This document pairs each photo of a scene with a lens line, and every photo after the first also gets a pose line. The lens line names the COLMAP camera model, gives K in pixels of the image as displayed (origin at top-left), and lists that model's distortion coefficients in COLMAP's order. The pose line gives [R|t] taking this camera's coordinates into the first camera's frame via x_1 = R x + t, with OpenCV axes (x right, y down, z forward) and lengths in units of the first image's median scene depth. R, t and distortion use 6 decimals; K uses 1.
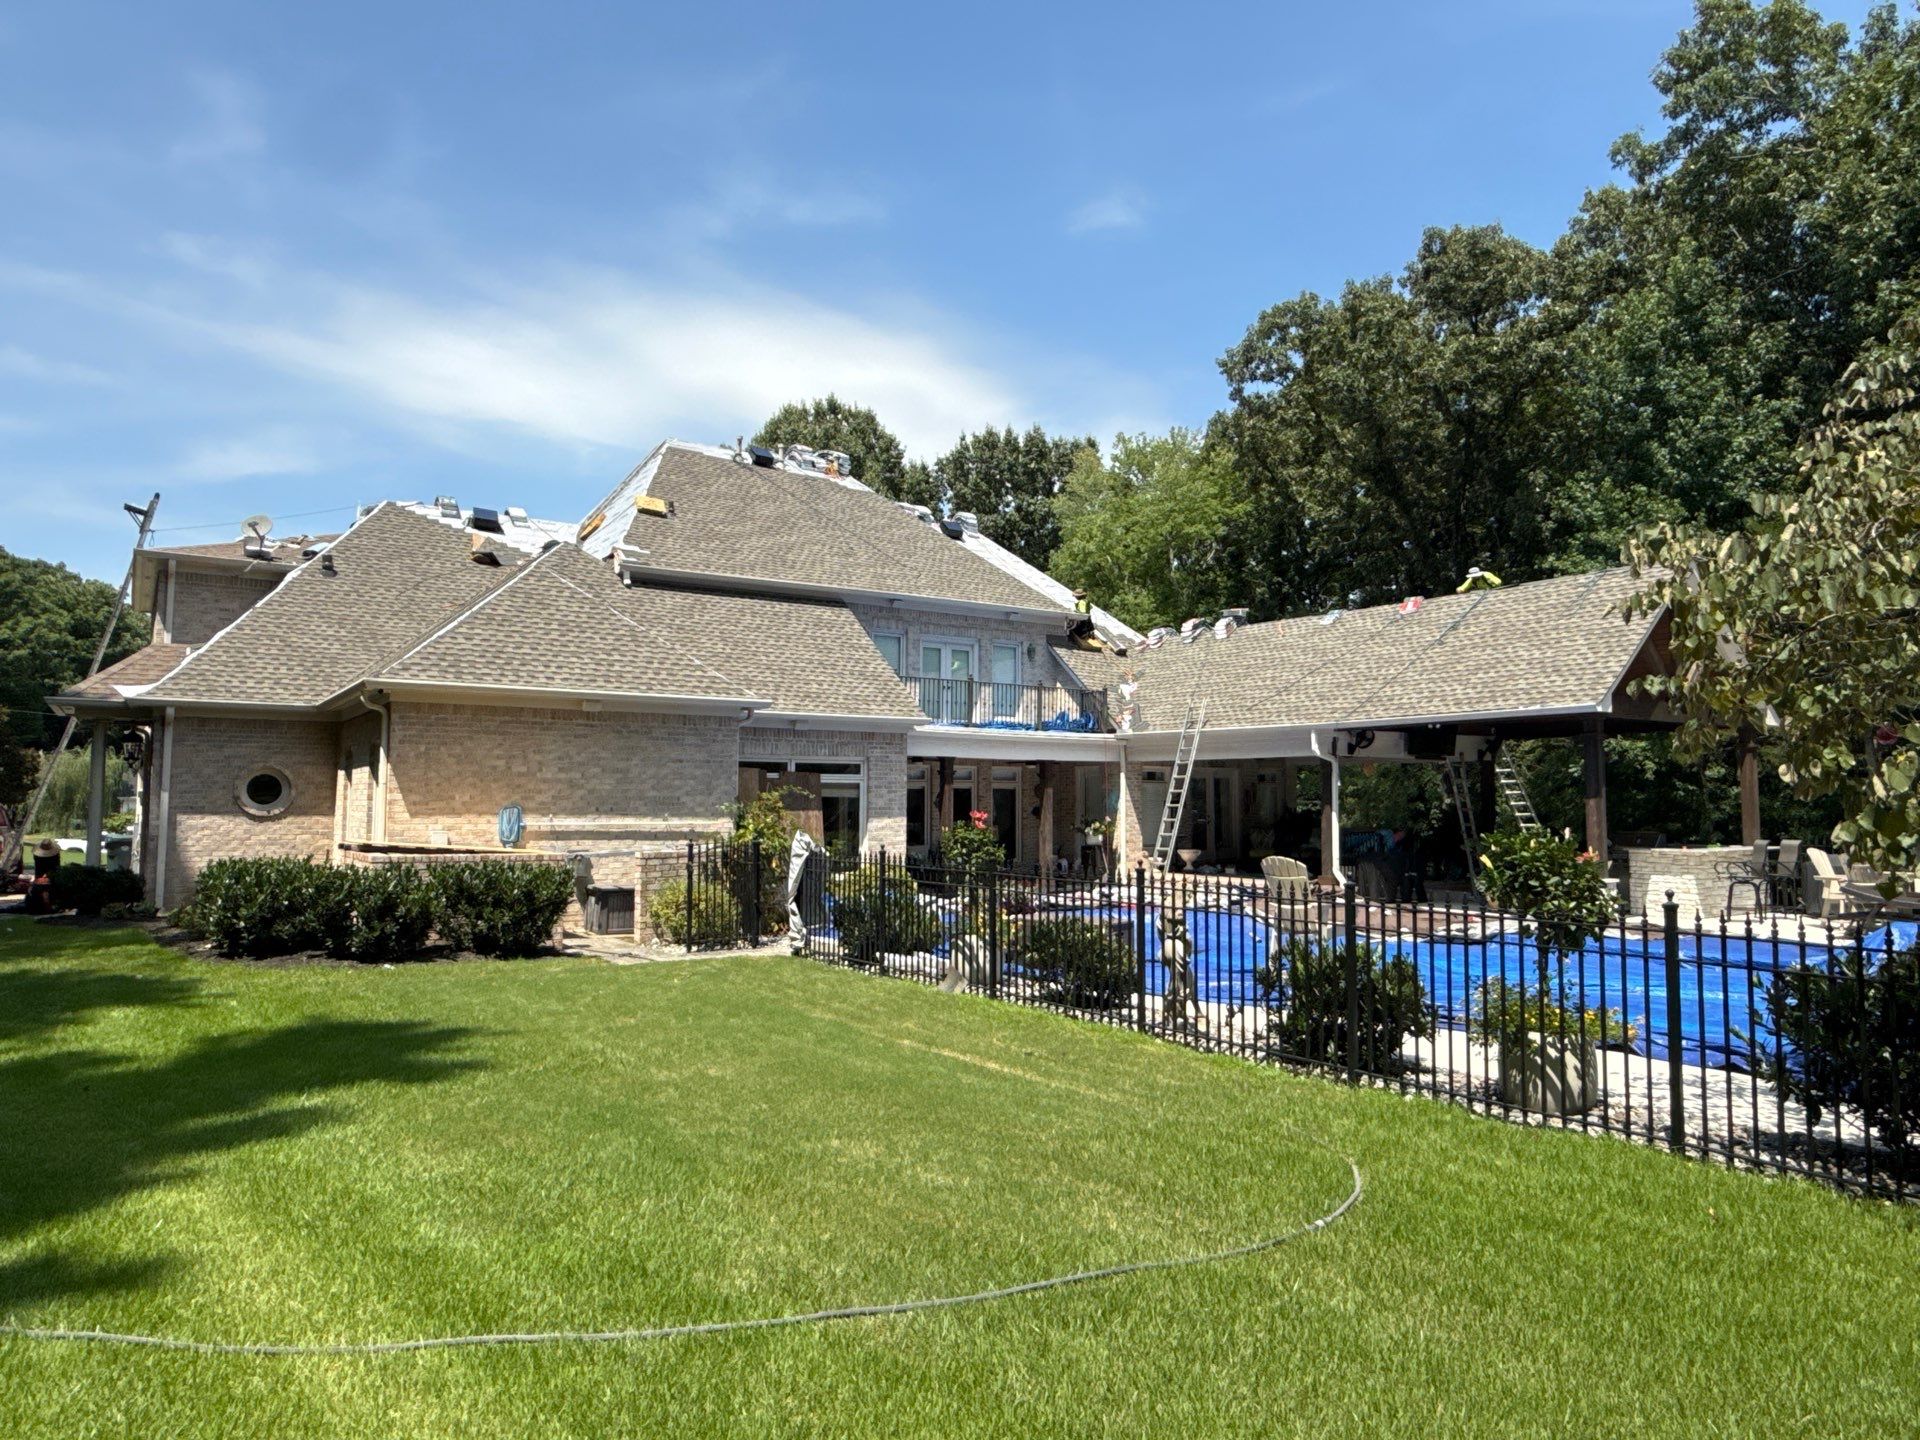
lens RADIAL K [[1214.9, 0, 954.1], [0, 1214.9, 727.4], [0, 0, 1]] dist [0.000820, 0.001850]
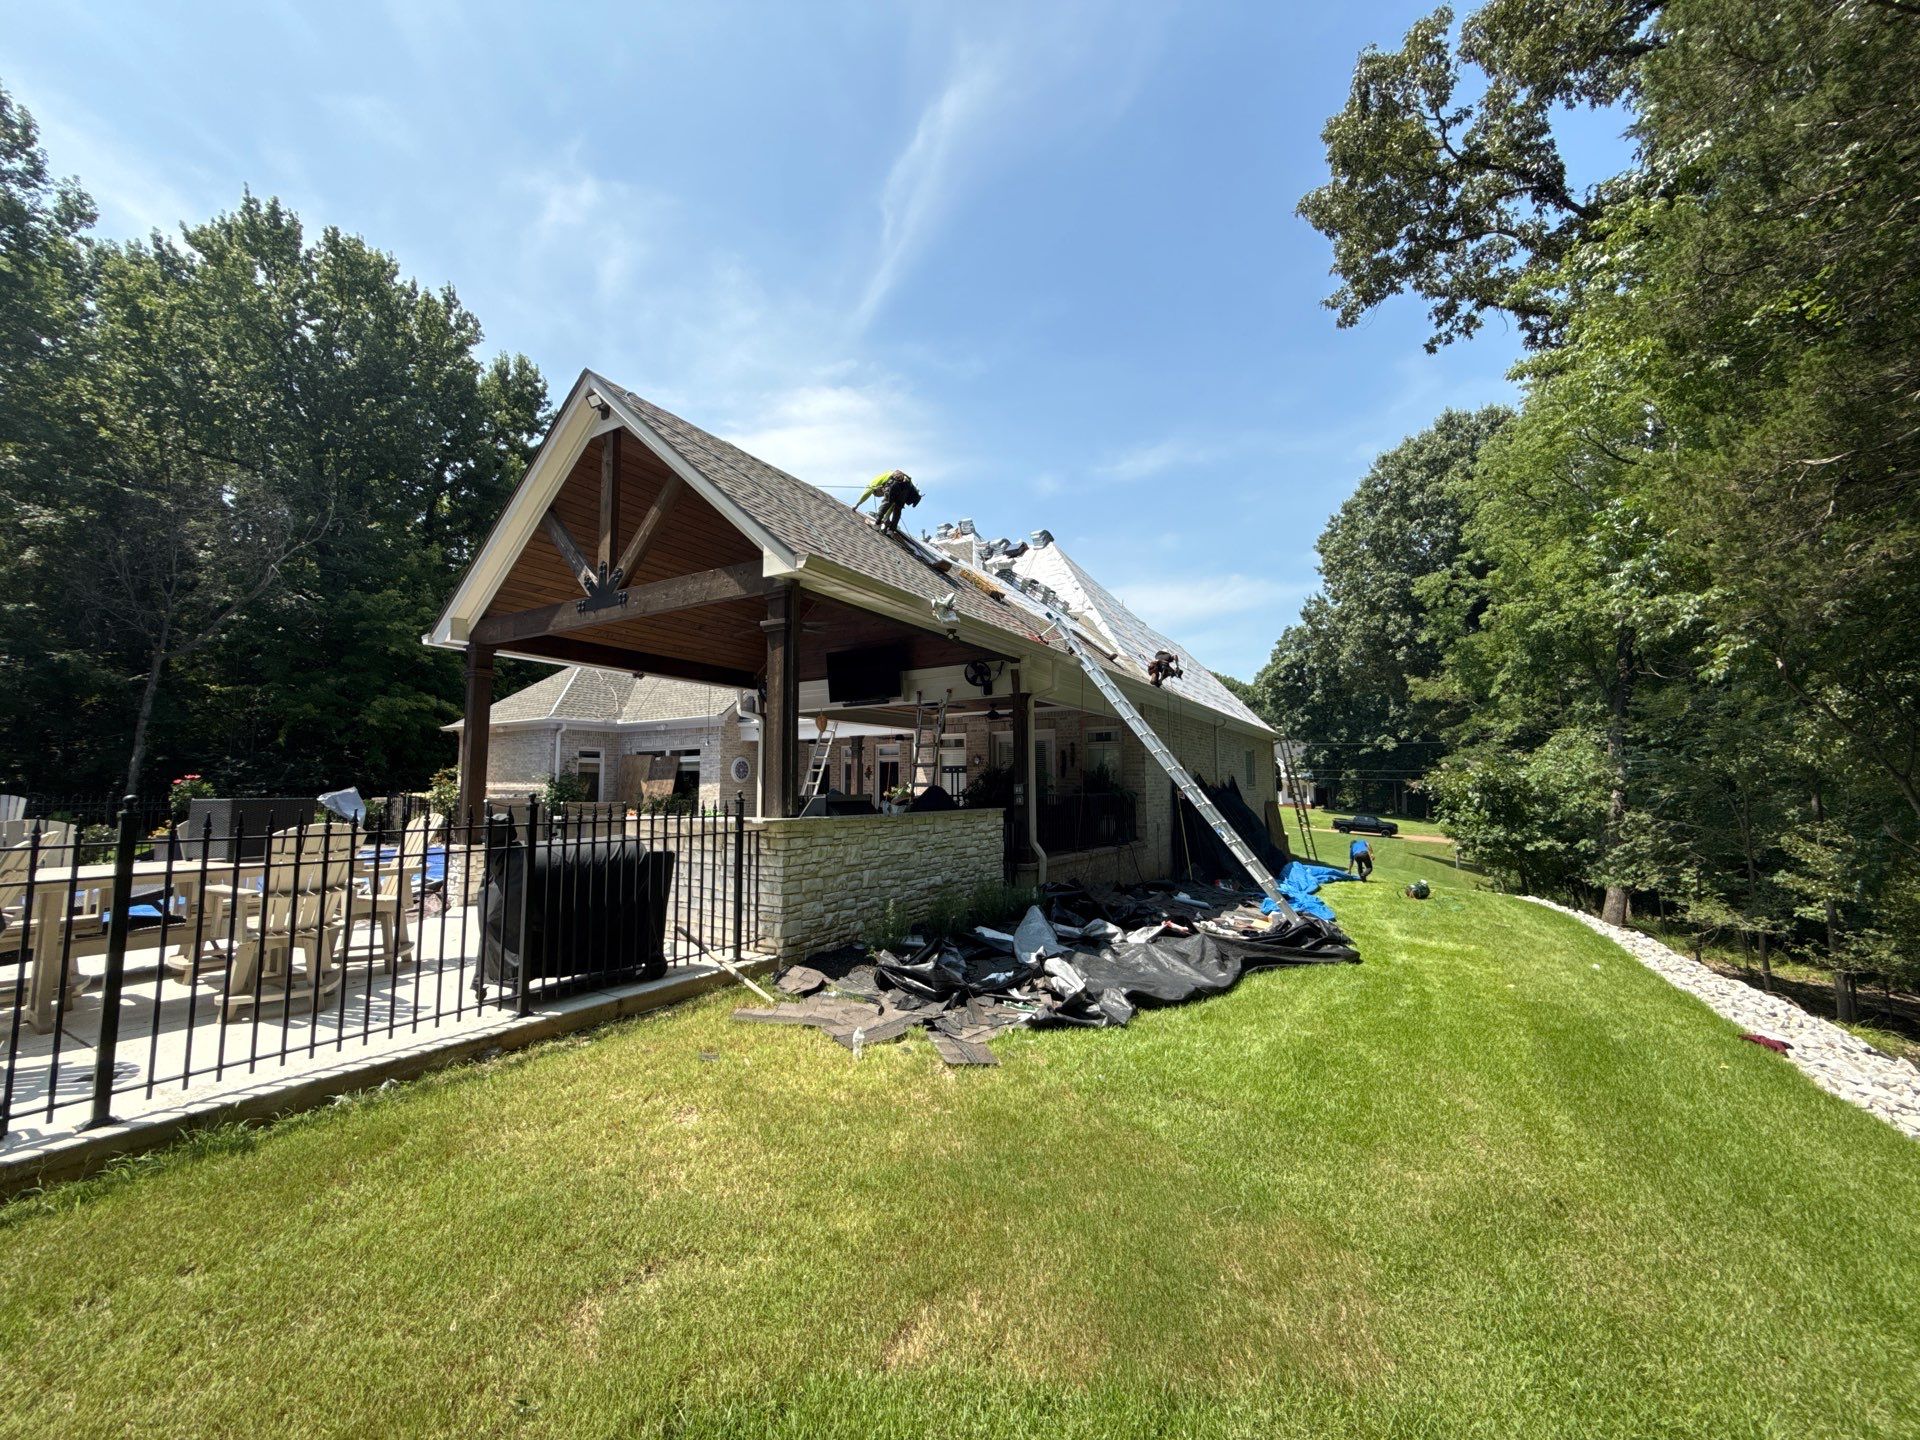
lens RADIAL K [[762.0, 0, 957.0], [0, 762.0, 715.4], [0, 0, 1]] dist [0.002208, -0.000244]
pose [[0.423837, -0.092561, -0.900996, 0.839273], [0.063582, 0.995351, -0.072345, 0.070560], [0.903504, -0.026625, 0.427752, 0.798170]]
